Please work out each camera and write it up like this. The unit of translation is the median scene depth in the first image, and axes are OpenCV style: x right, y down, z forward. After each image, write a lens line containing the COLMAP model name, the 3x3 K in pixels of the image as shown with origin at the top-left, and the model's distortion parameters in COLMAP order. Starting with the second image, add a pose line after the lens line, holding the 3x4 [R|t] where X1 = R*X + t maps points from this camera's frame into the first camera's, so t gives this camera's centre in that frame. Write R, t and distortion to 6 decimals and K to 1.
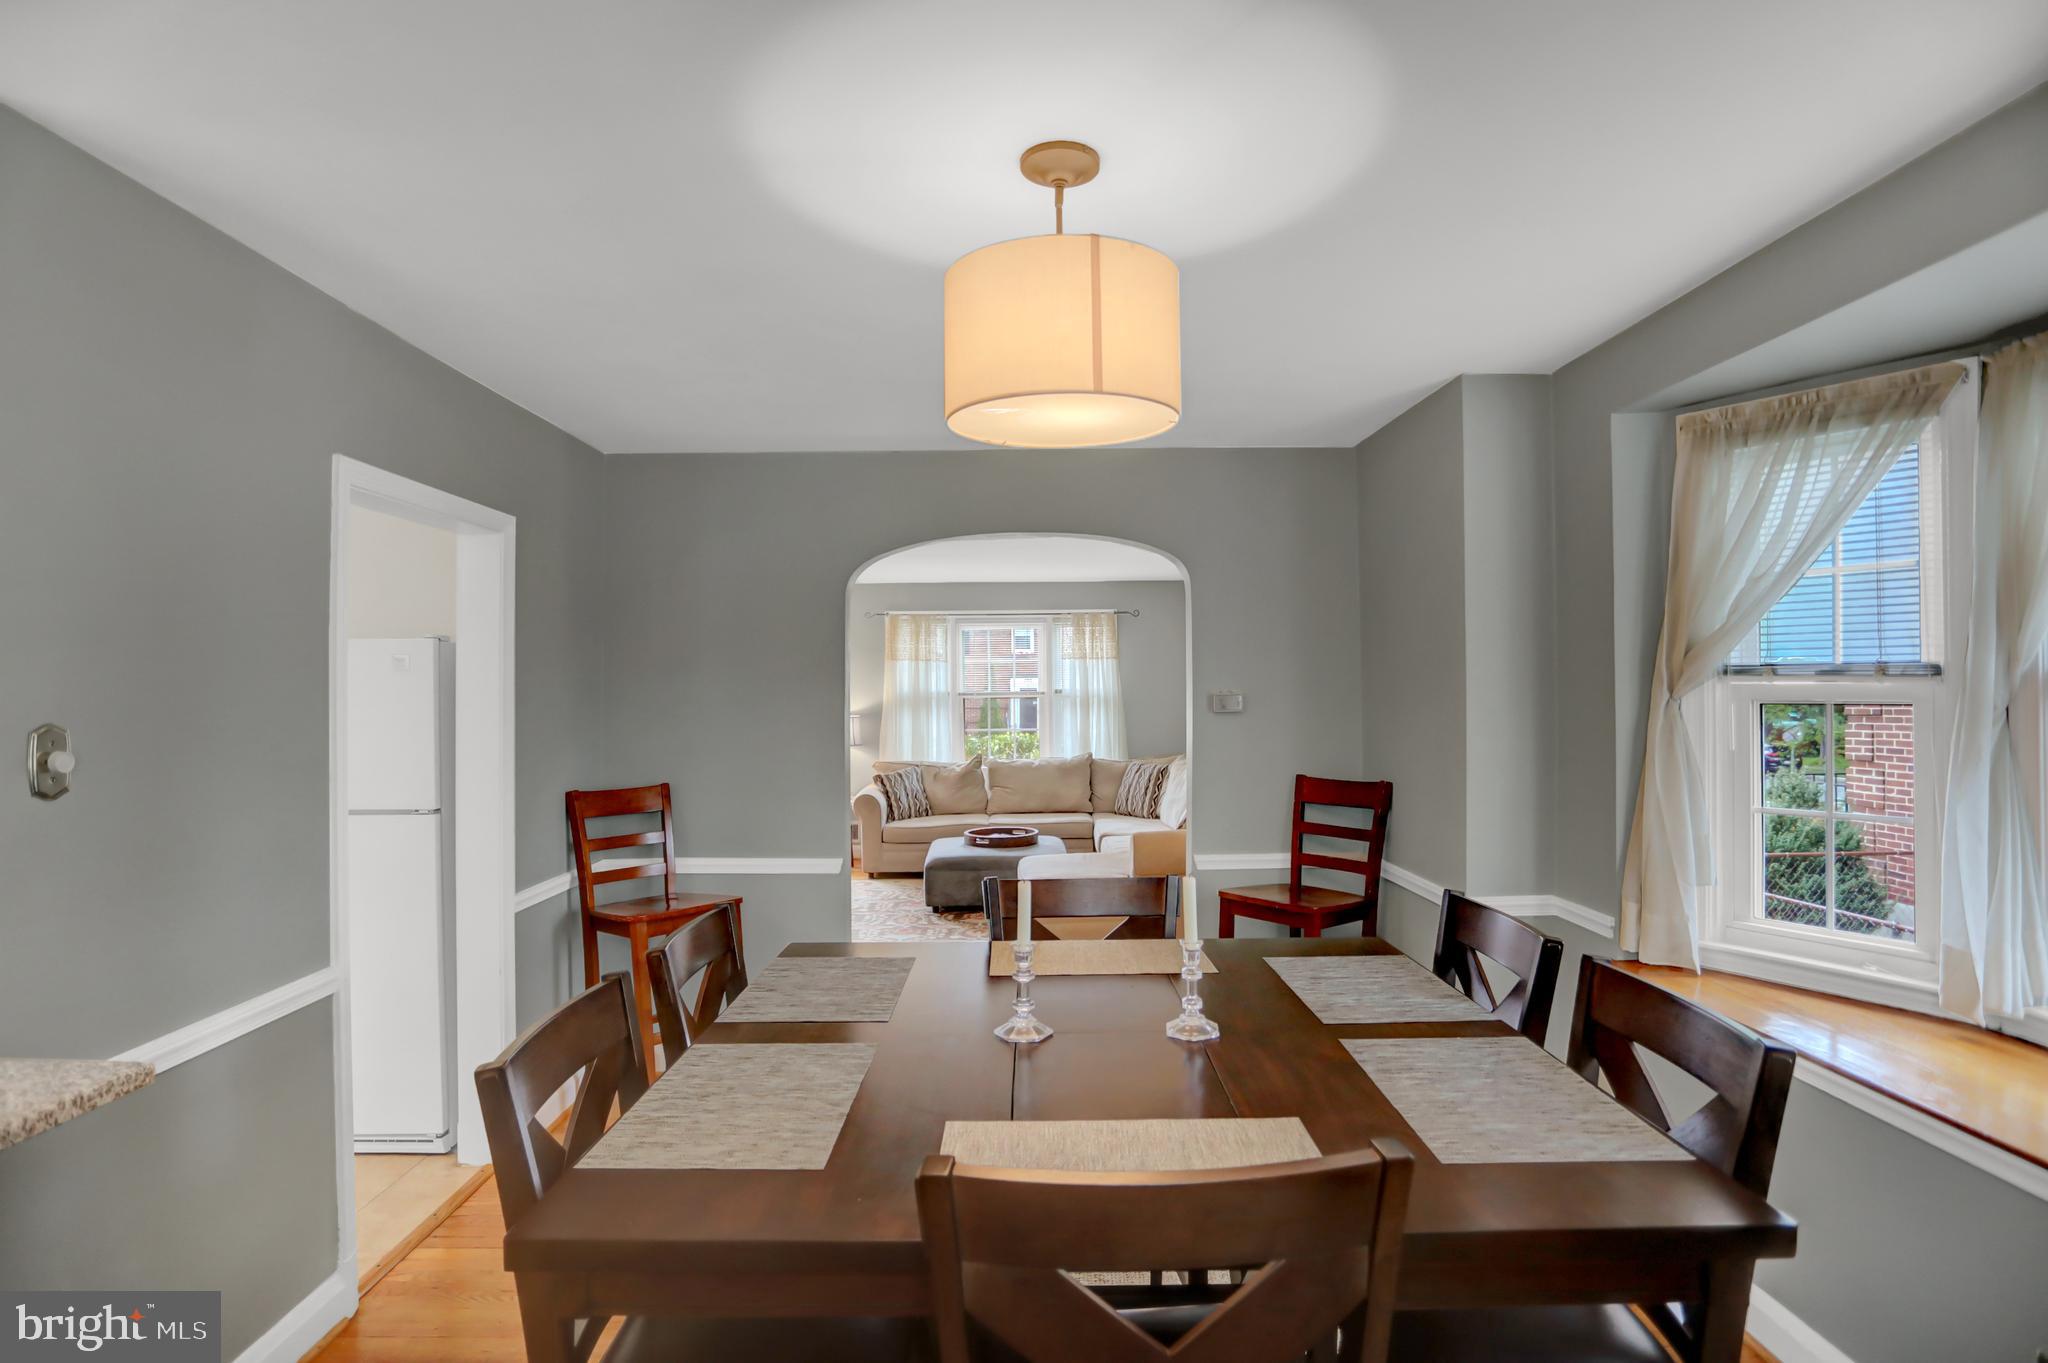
lens RADIAL K [[1054.5, 0, 1034.9], [0, 1054.5, 690.3], [0, 0, 1]] dist [-0.006958, 0.001283]
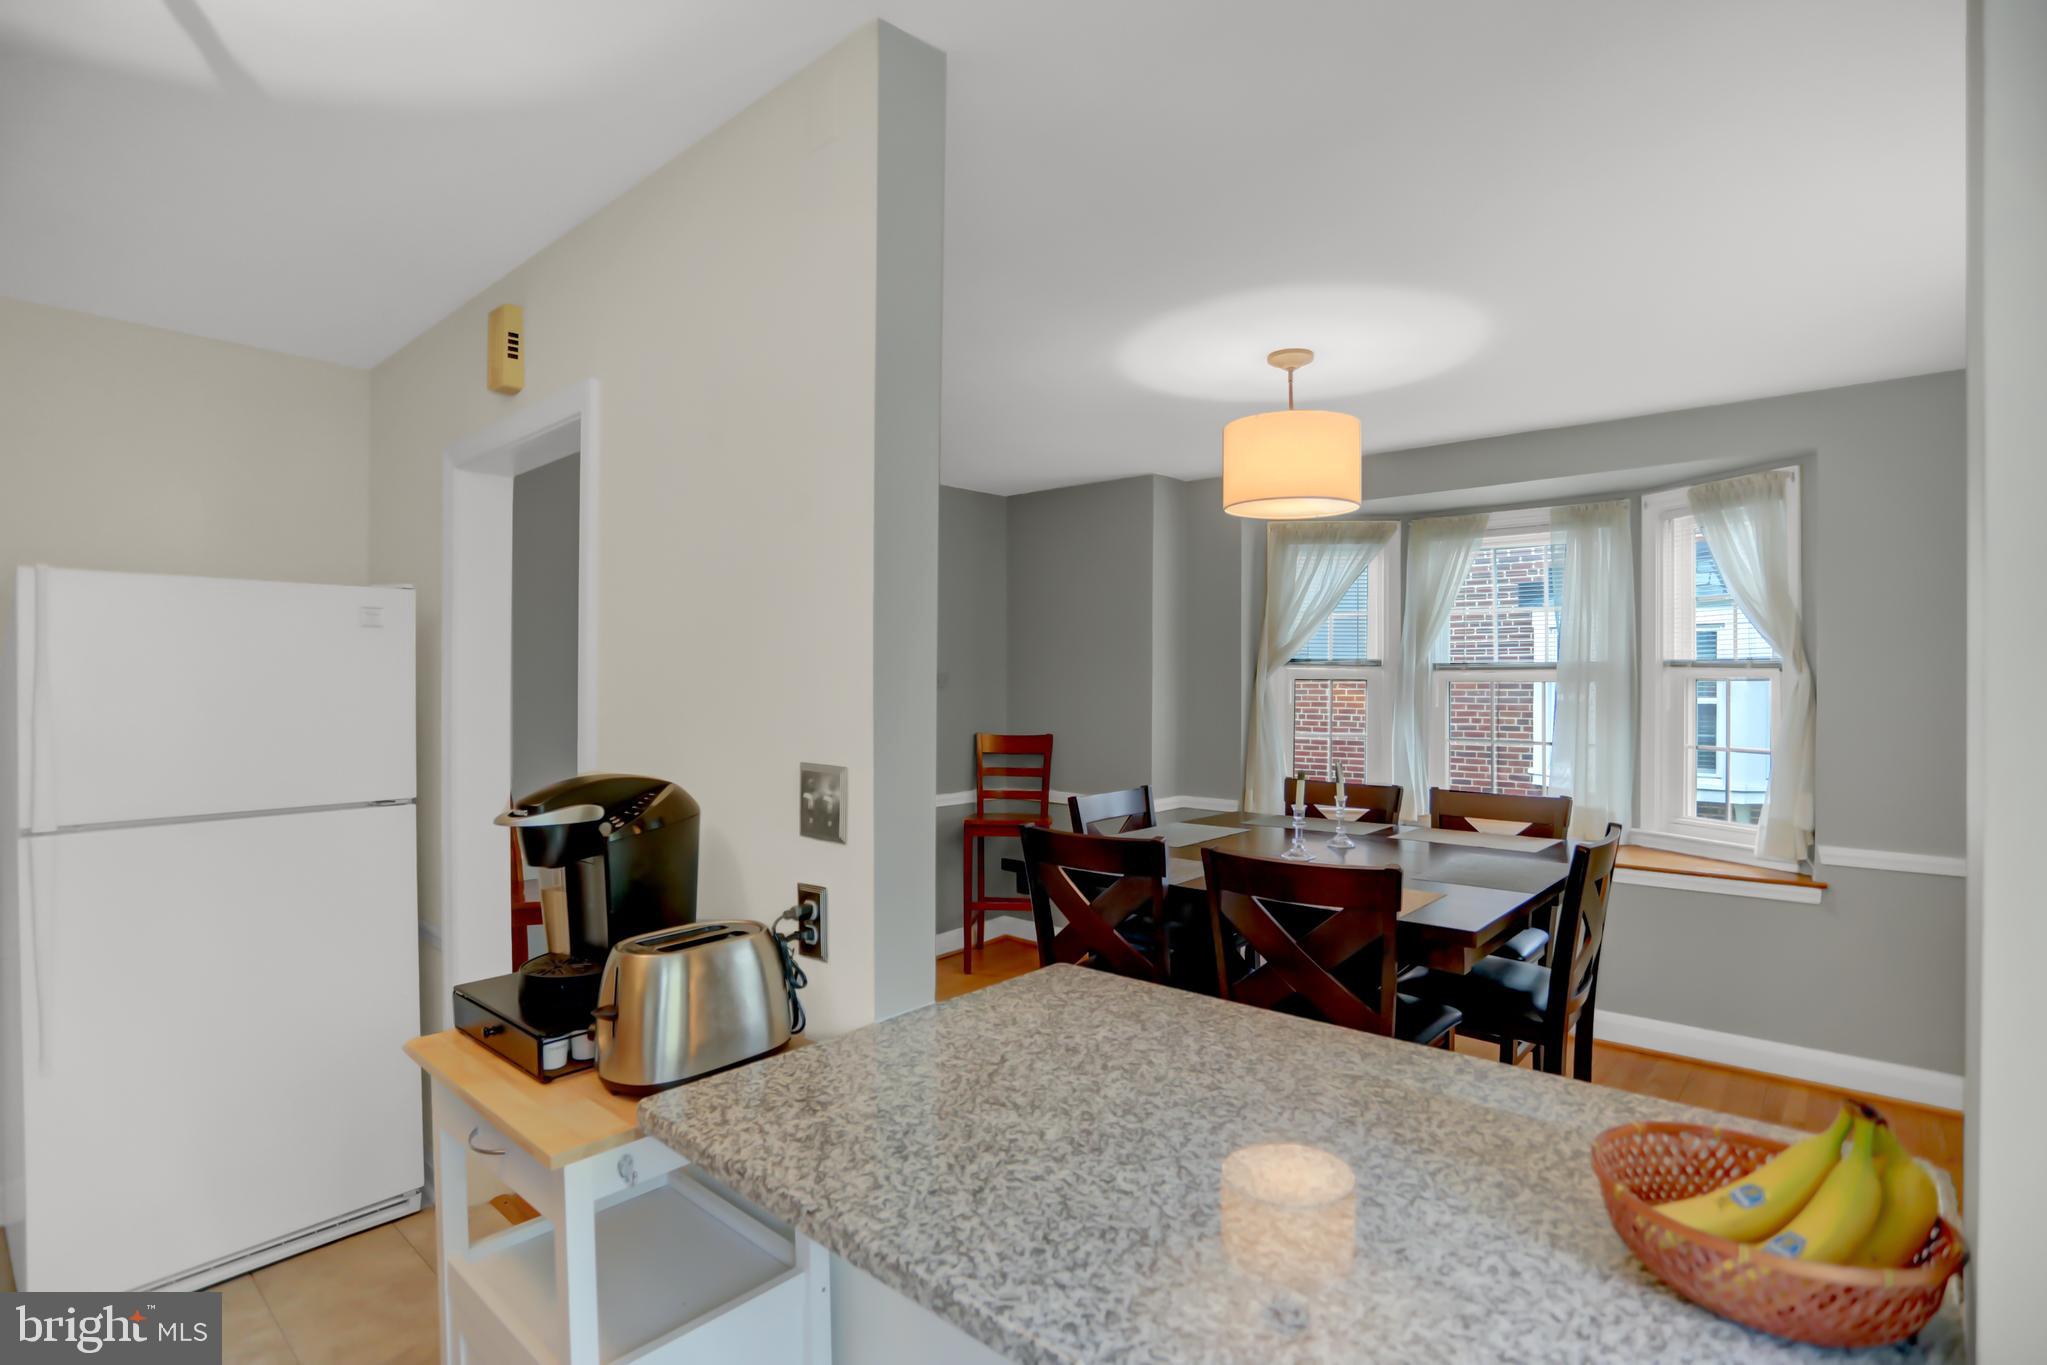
lens RADIAL K [[991.4, 0, 1019.0], [0, 991.4, 681.7], [0, 0, 1]] dist [-0.068631, 0.025660]
pose [[0.674043, 0.005093, 0.738674, -0.999280], [-0.006908, 0.999976, -0.000591, 0.022610], [-0.738660, -0.004705, 0.674062, 0.172435]]
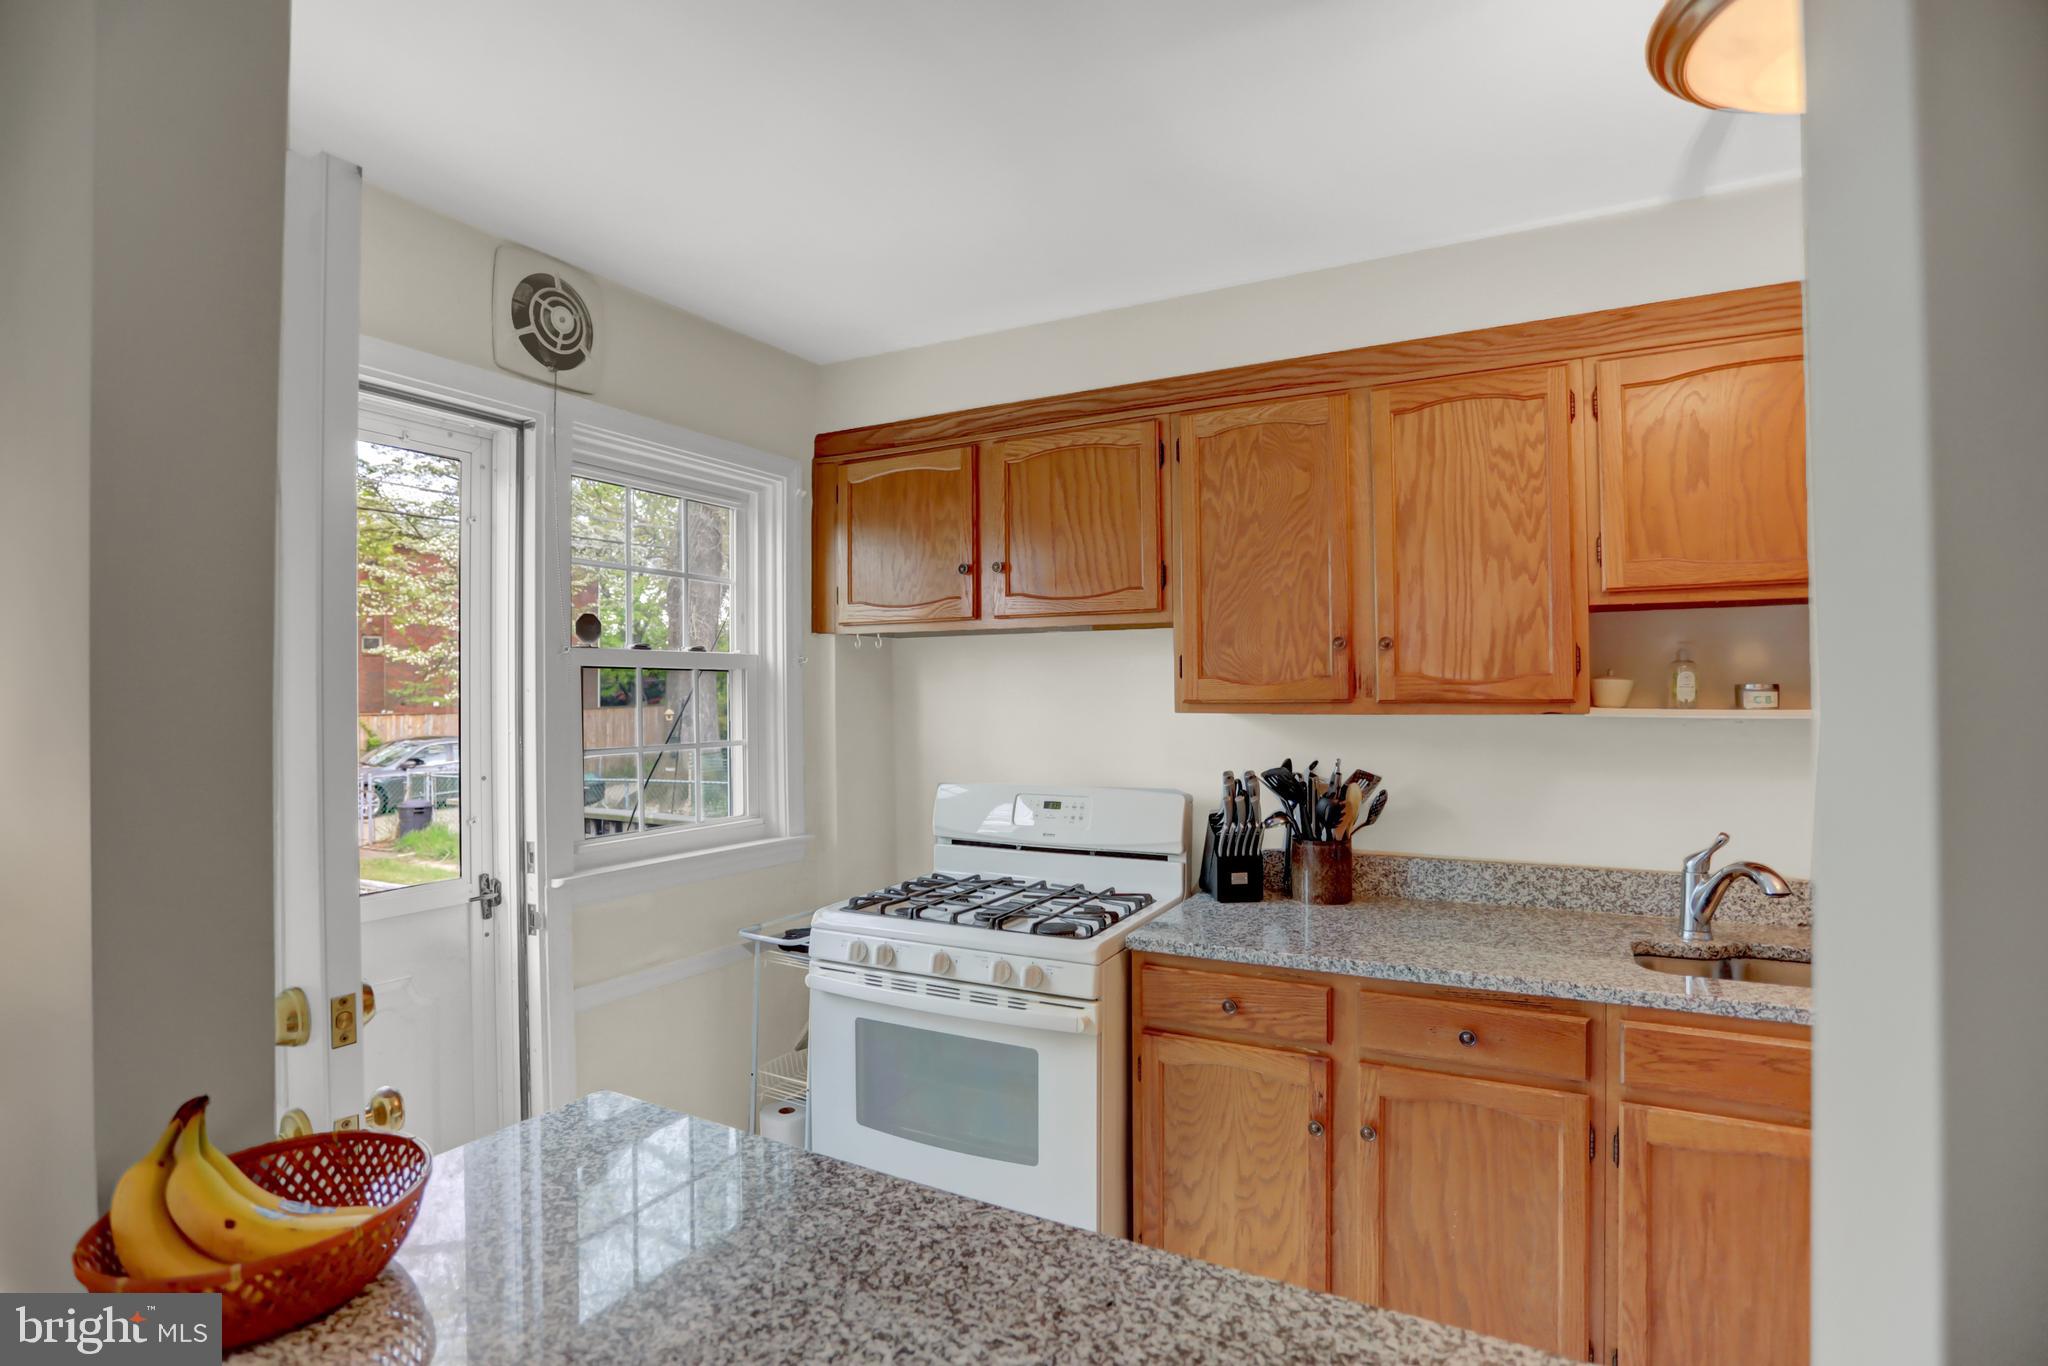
lens RADIAL K [[991.9, 0, 1028.0], [0, 991.9, 680.8], [0, 0, 1]] dist [-0.068631, 0.025660]
pose [[-0.487499, -0.001059, -0.873123, -0.483140], [0.014326, 0.999855, -0.009211, 0.018032], [0.873006, -0.016999, -0.487413, 0.561231]]
